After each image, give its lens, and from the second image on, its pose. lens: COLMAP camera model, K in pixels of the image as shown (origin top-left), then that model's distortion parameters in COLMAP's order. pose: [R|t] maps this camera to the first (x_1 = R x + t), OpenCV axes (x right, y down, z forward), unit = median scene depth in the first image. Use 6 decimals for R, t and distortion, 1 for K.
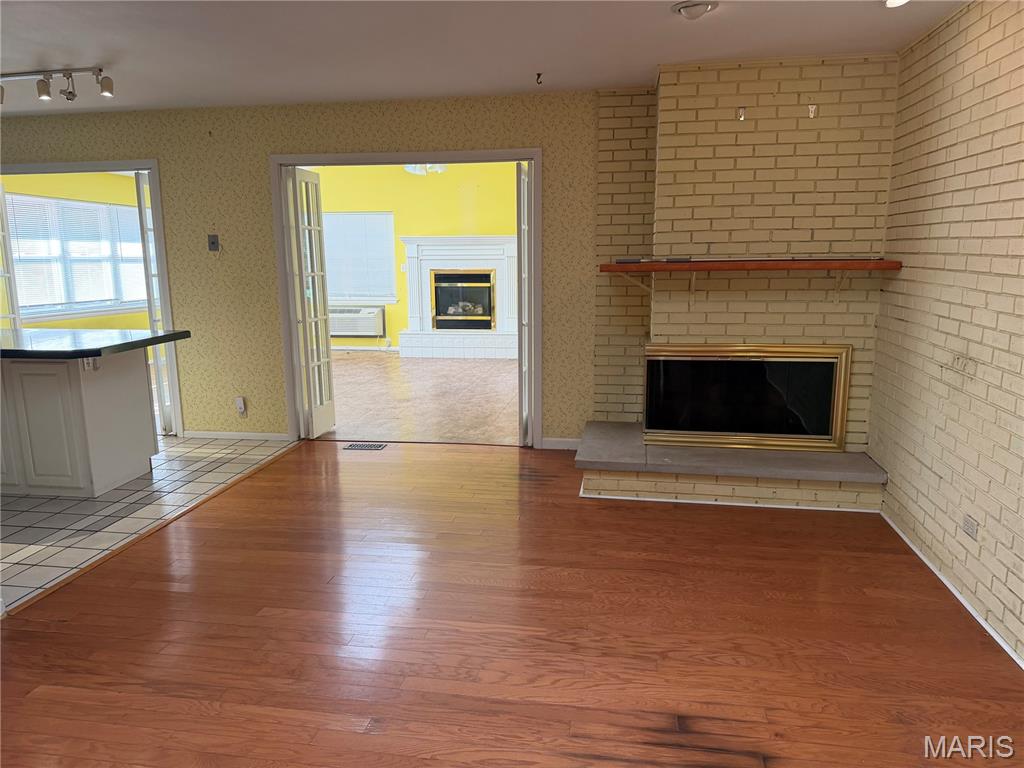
lens RADIAL K [[715.5, 0, 516.0], [0, 715.5, 394.8], [0, 0, 1]] dist [0.055225, -0.071361]
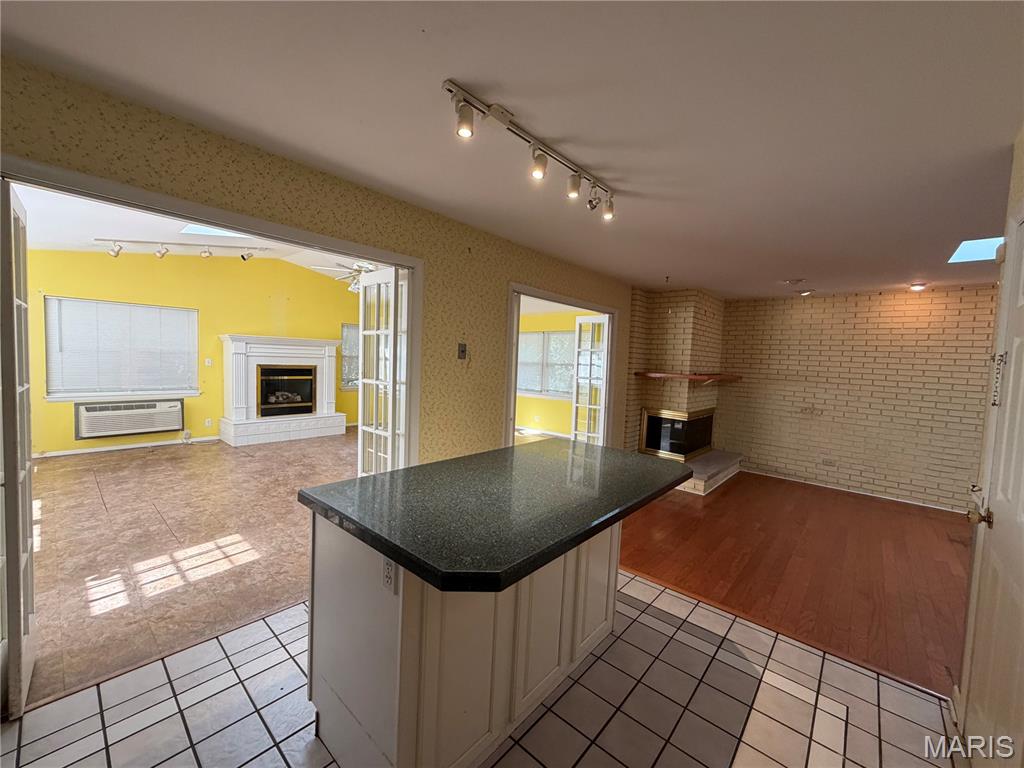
lens RADIAL K [[408.2, 0, 512.0], [0, 408.2, 384.0], [0, 0, 1]] dist [-0.000286, 0.000112]
pose [[0.532200, -0.023013, 0.846306, -0.970268], [0.119581, 0.991652, -0.048234, -0.142445], [-0.838131, 0.126872, 0.530509, 0.710560]]
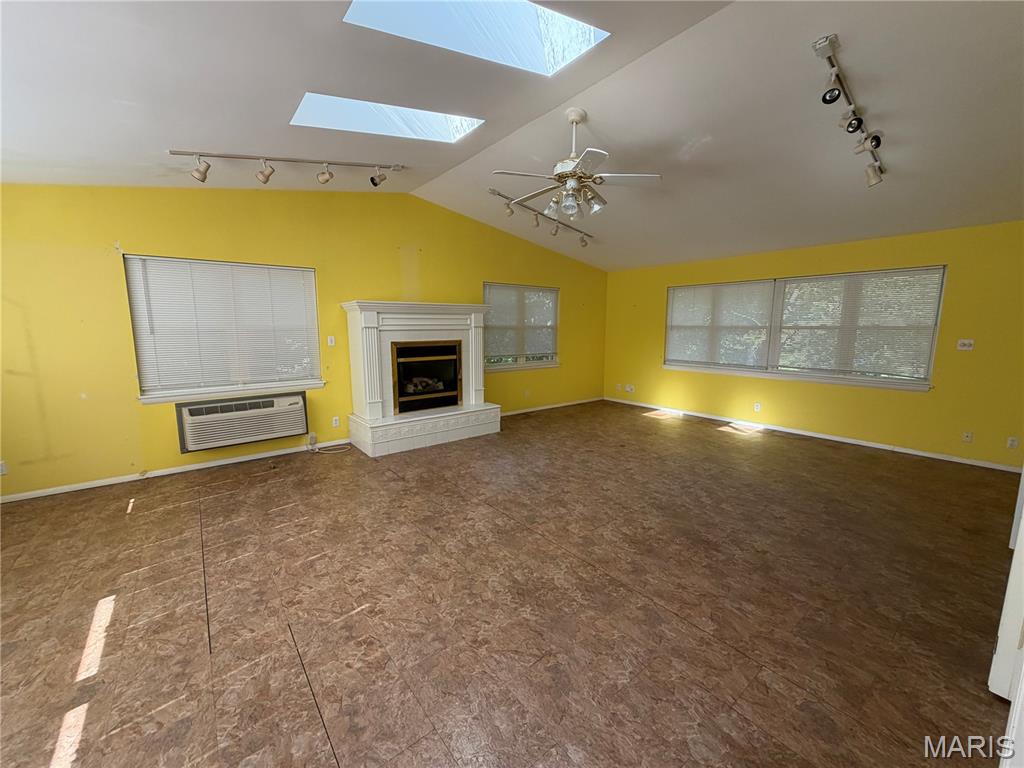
lens RADIAL K [[408.2, 0, 512.0], [0, 408.2, 384.0], [0, 0, 1]] dist [-0.000286, 0.000112]
pose [[0.672655, -0.099223, 0.733273, -0.803110], [0.133966, 0.990923, 0.011195, -0.247856], [-0.727728, 0.090703, 0.679842, 1.274708]]
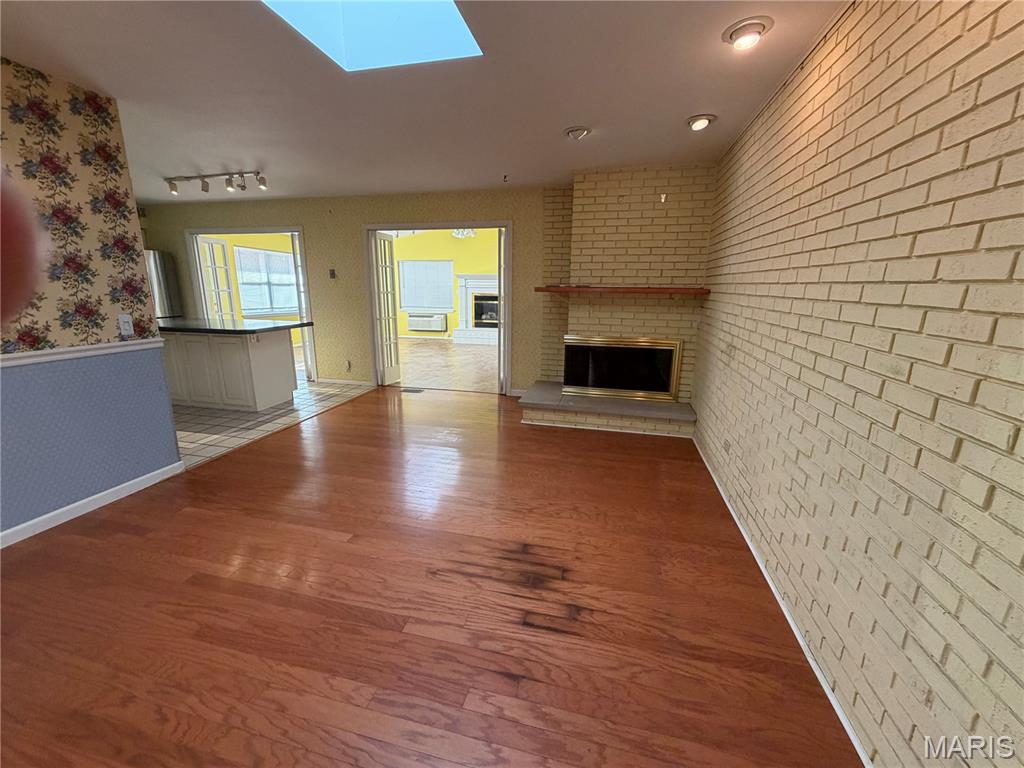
lens RADIAL K [[408.2, 0, 512.0], [0, 408.2, 384.0], [0, 0, 1]] dist [-0.000286, 0.000112]
pose [[0.997098, 0.035300, -0.067444, 0.113294], [-0.032801, 0.998747, 0.037806, 0.010604], [0.068694, -0.035485, 0.997006, 0.014107]]
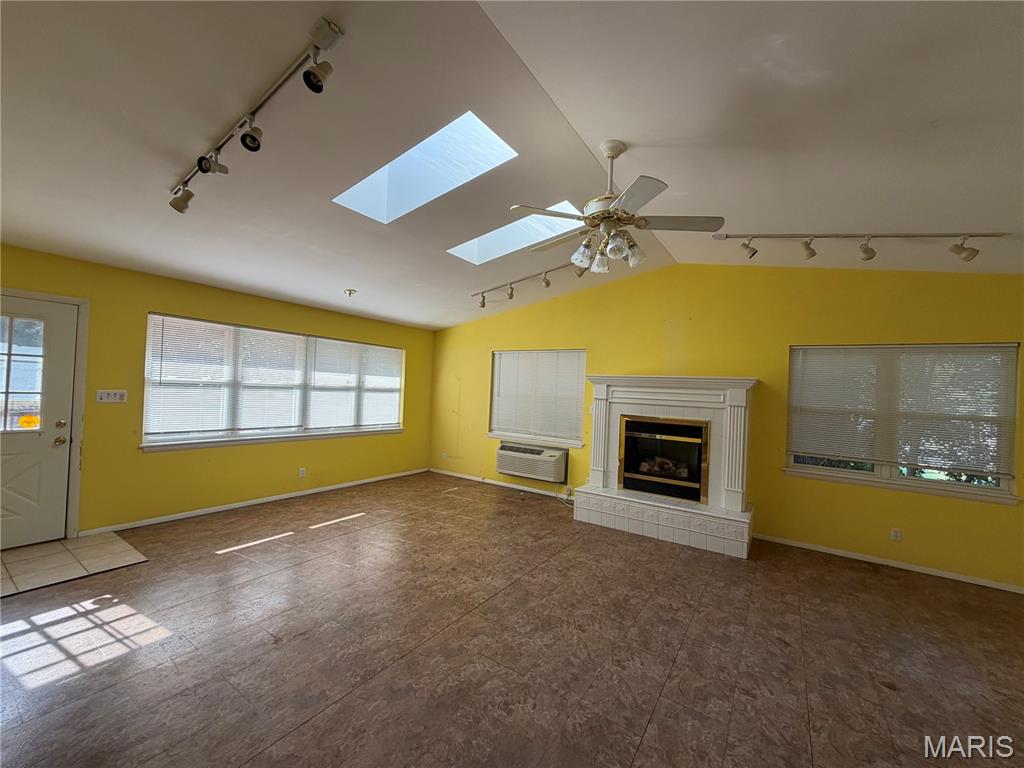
lens RADIAL K [[408.2, 0, 512.0], [0, 408.2, 384.0], [0, 0, 1]] dist [-0.000286, 0.000112]
pose [[0.909880, 0.041964, -0.412743, -0.090789], [-0.125193, 0.976265, -0.176727, -0.240505], [0.395531, 0.212473, 0.893538, 1.138466]]
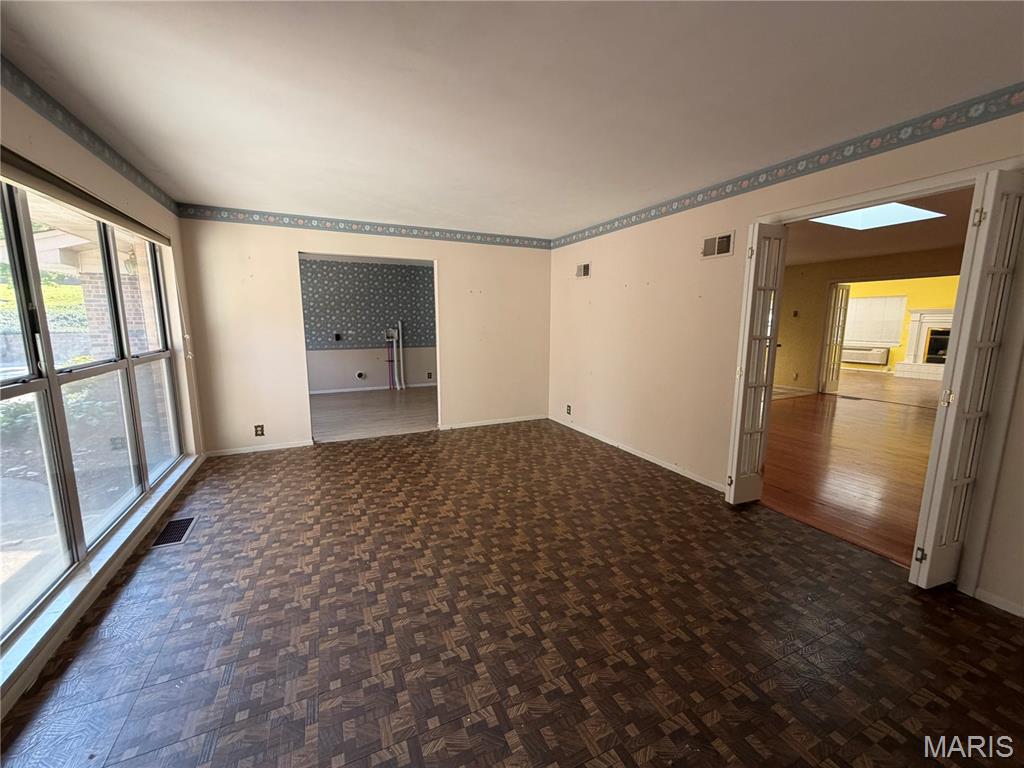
lens RADIAL K [[408.2, 0, 512.0], [0, 408.2, 384.0], [0, 0, 1]] dist [-0.000286, 0.000112]
pose [[0.567241, 0.133064, -0.812731, 0.275780], [-0.163147, 0.985459, 0.047476, 0.160078], [0.807231, 0.105664, 0.580701, -0.775737]]
